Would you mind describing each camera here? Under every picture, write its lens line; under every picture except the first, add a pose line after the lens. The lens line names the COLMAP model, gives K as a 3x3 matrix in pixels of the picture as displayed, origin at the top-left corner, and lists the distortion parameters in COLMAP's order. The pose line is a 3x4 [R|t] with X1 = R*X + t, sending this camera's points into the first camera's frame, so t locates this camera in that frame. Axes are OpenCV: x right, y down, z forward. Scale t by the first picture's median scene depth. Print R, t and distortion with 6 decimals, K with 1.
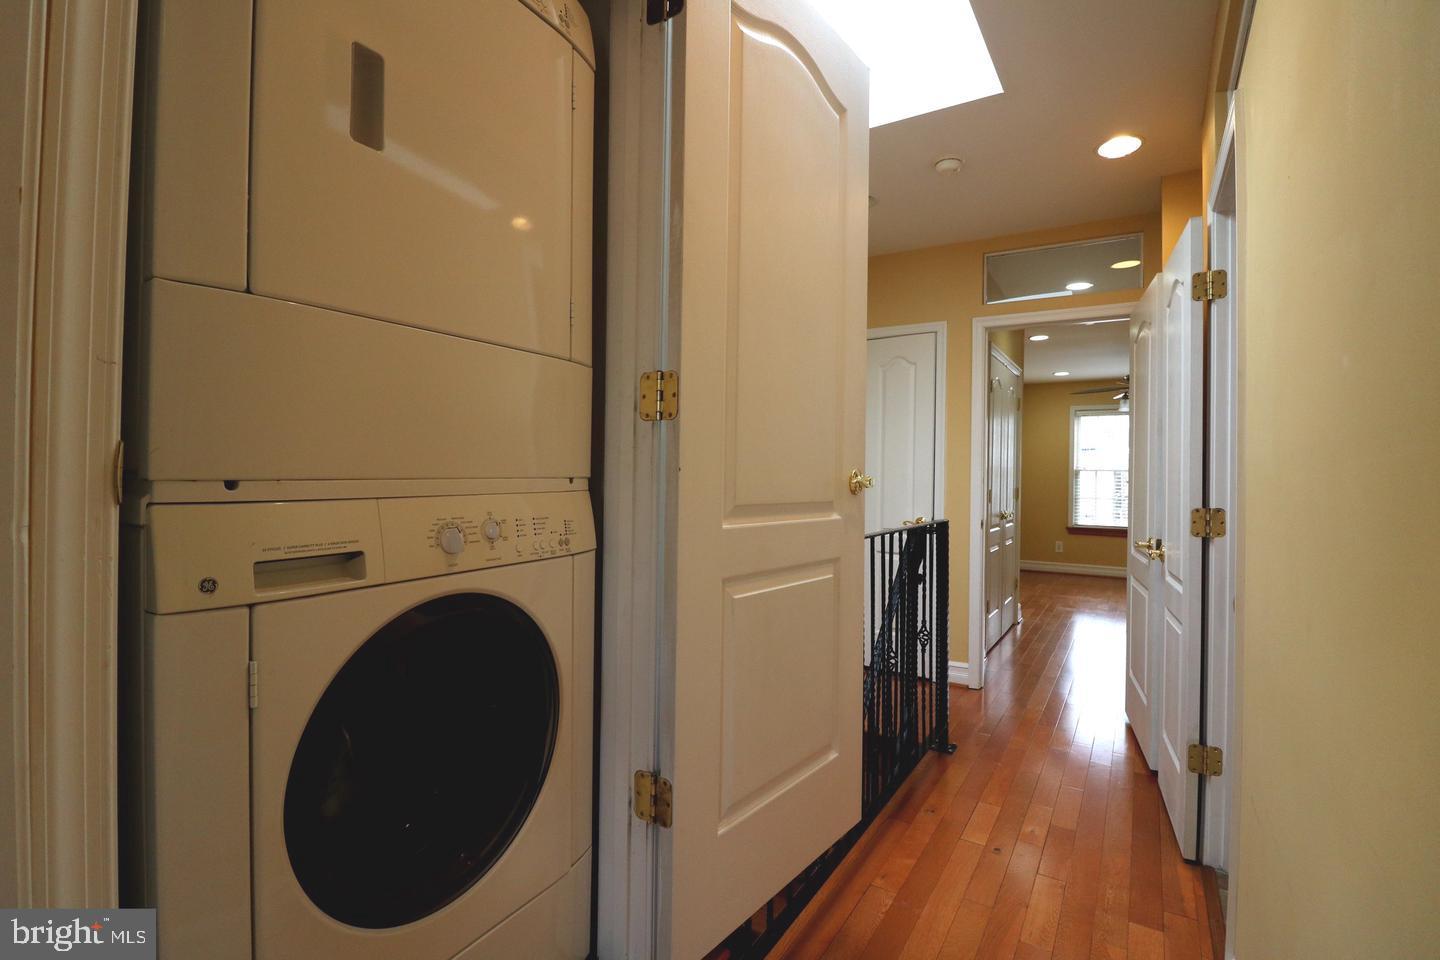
lens RADIAL K [[662.3, 0, 718.8], [0, 662.3, 478.9], [0, 0, 1]] dist [-0.018921, -0.002472]
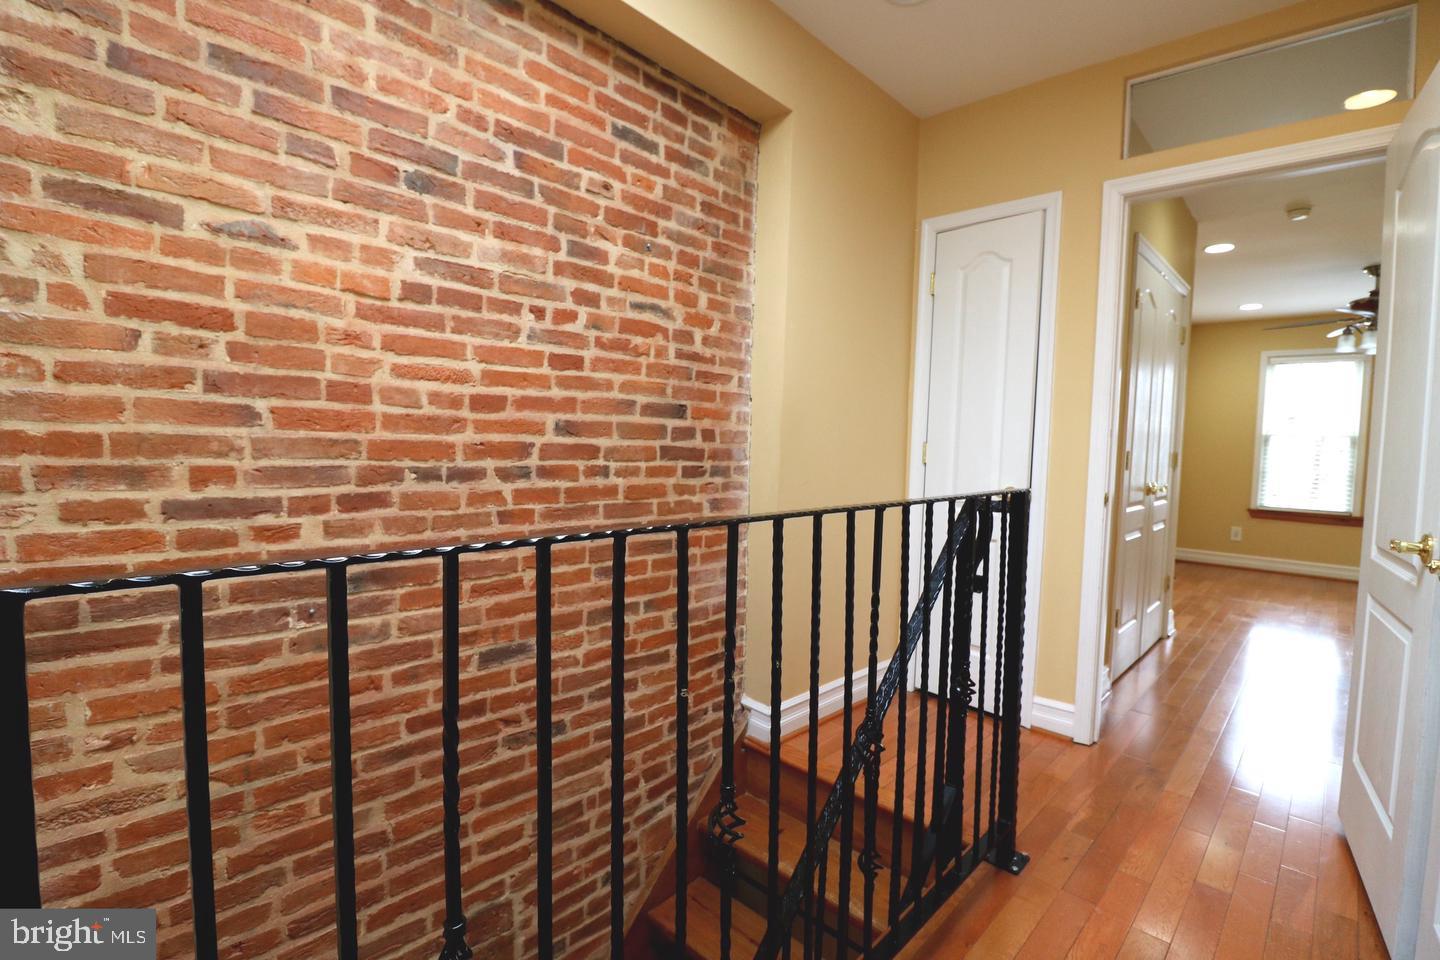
lens RADIAL K [[662.3, 0, 722.0], [0, 662.3, 475.3], [0, 0, 1]] dist [-0.018921, -0.002472]
pose [[0.981245, 0.026657, -0.190913, 0.118169], [-0.018044, 0.998745, 0.046710, 0.016350], [0.191918, -0.042389, 0.980495, 0.228630]]
